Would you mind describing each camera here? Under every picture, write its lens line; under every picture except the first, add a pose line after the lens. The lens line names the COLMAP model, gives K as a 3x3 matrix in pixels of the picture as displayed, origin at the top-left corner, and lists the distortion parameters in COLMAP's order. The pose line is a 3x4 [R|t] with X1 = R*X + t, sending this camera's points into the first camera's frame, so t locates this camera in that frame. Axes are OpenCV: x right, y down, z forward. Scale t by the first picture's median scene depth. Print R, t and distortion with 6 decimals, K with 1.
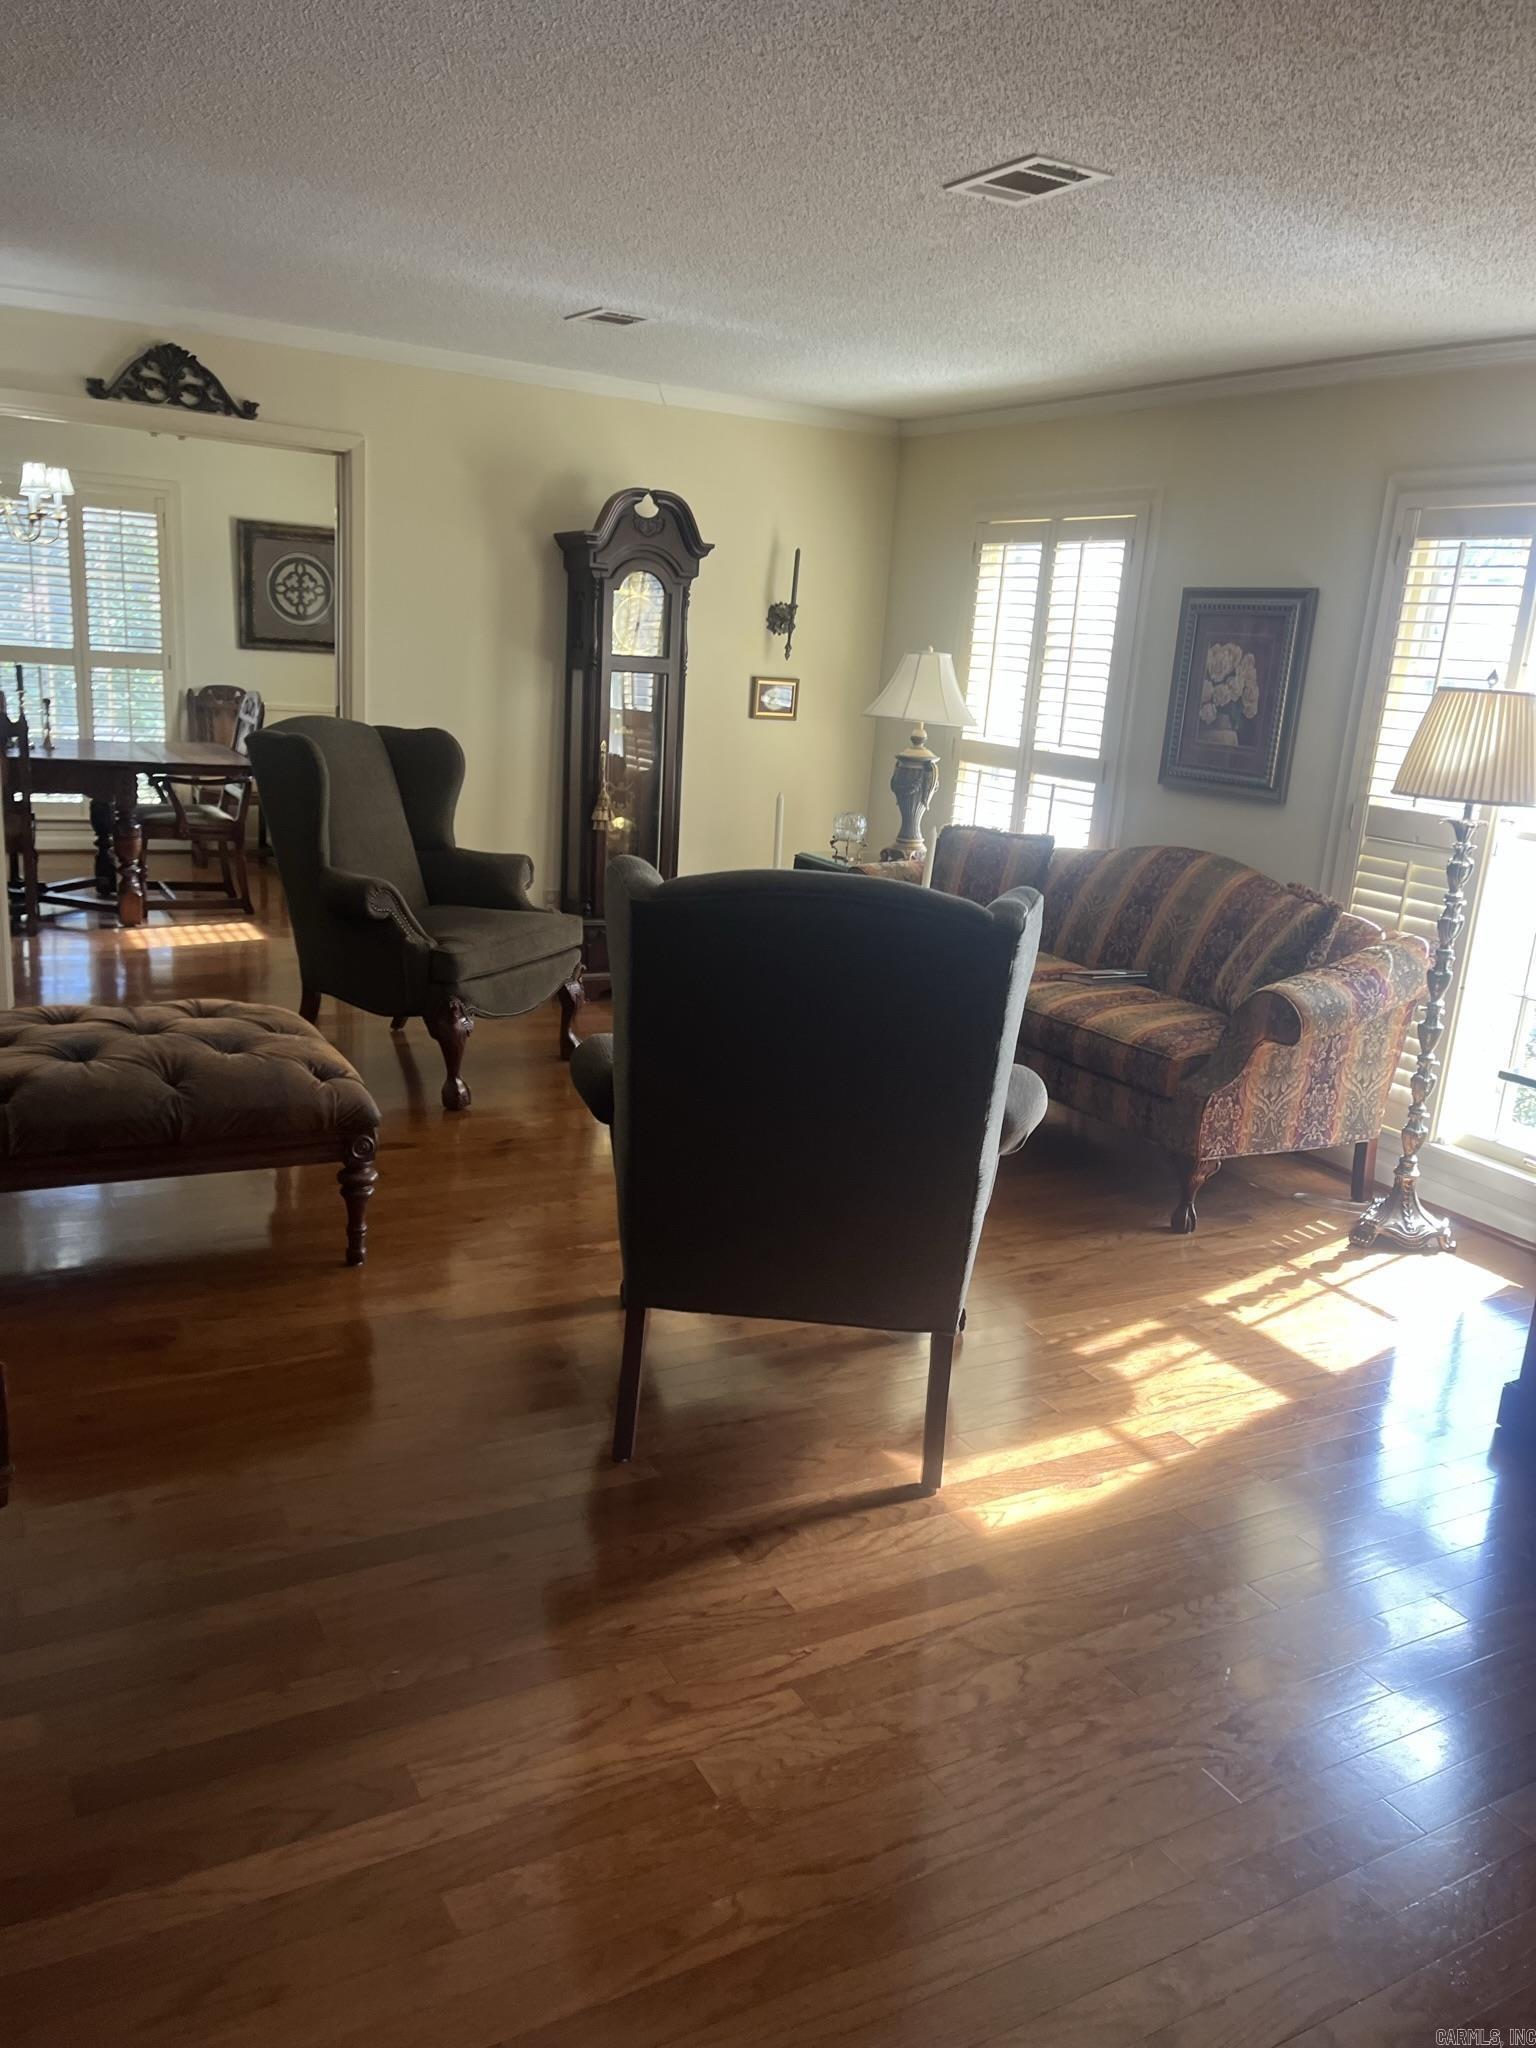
lens RADIAL K [[1544.2, 0, 769.1], [0, 1544.2, 1023.4], [0, 0, 1]] dist [0.035532, -0.008302]
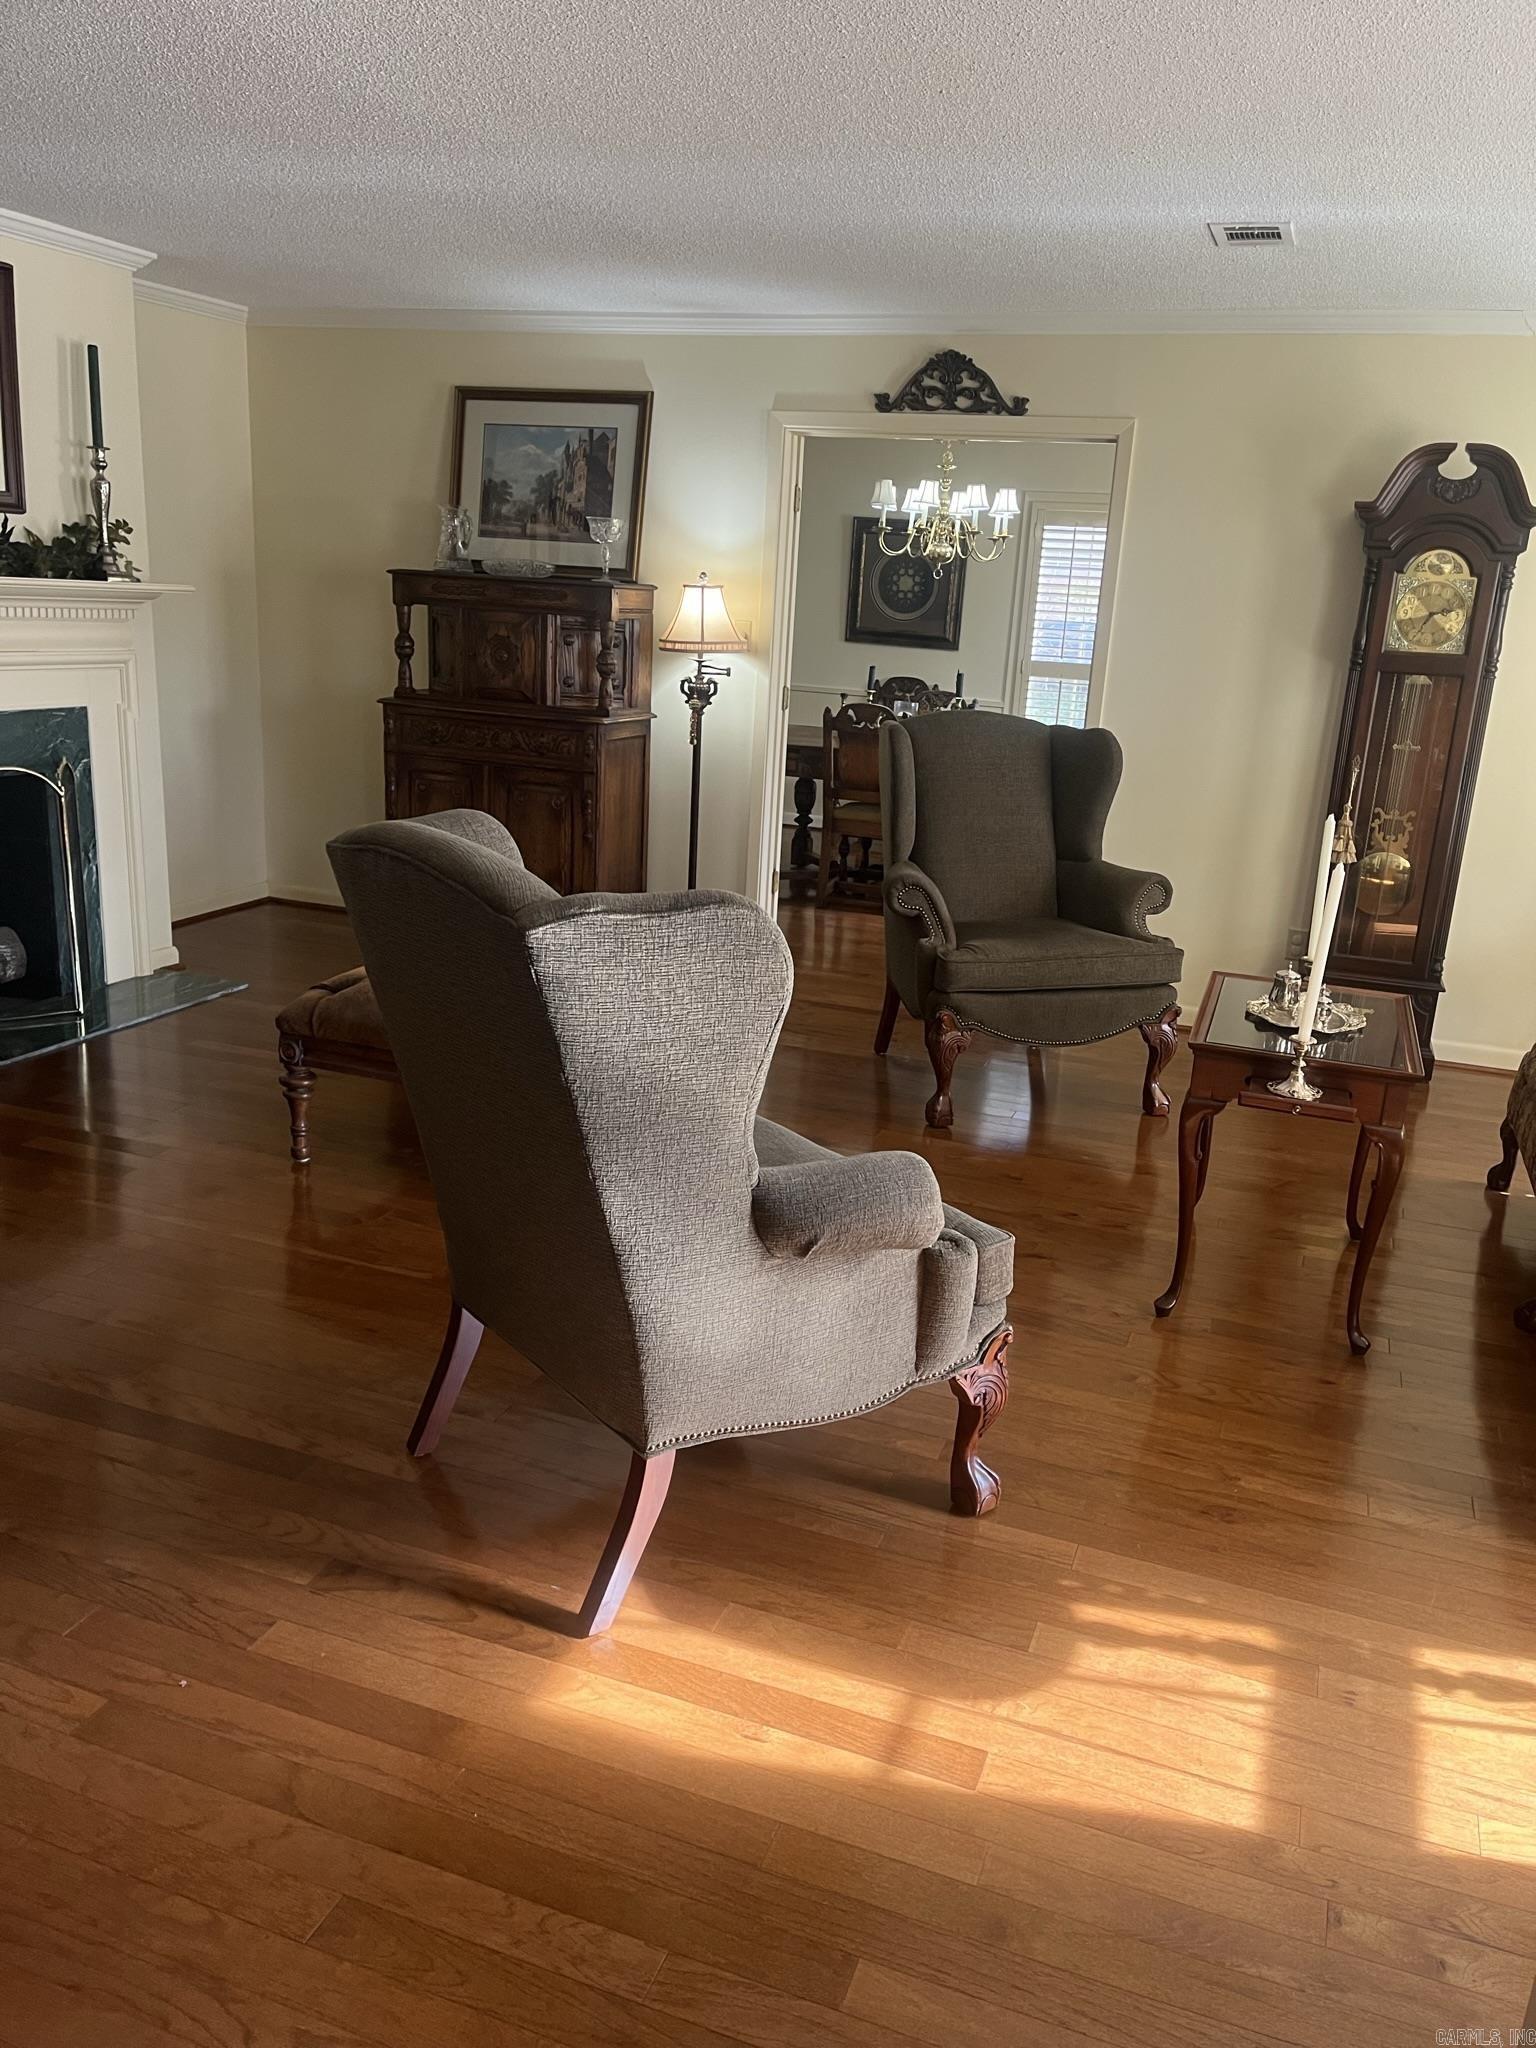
lens RADIAL K [[1544.2, 0, 772.5], [0, 1544.2, 1027.6], [0, 0, 1]] dist [0.035532, -0.008302]
pose [[0.658279, 0.172514, -0.732740, 0.372320], [-0.191272, 0.979772, 0.058839, -0.036021], [0.728069, 0.101421, 0.677960, 0.267083]]
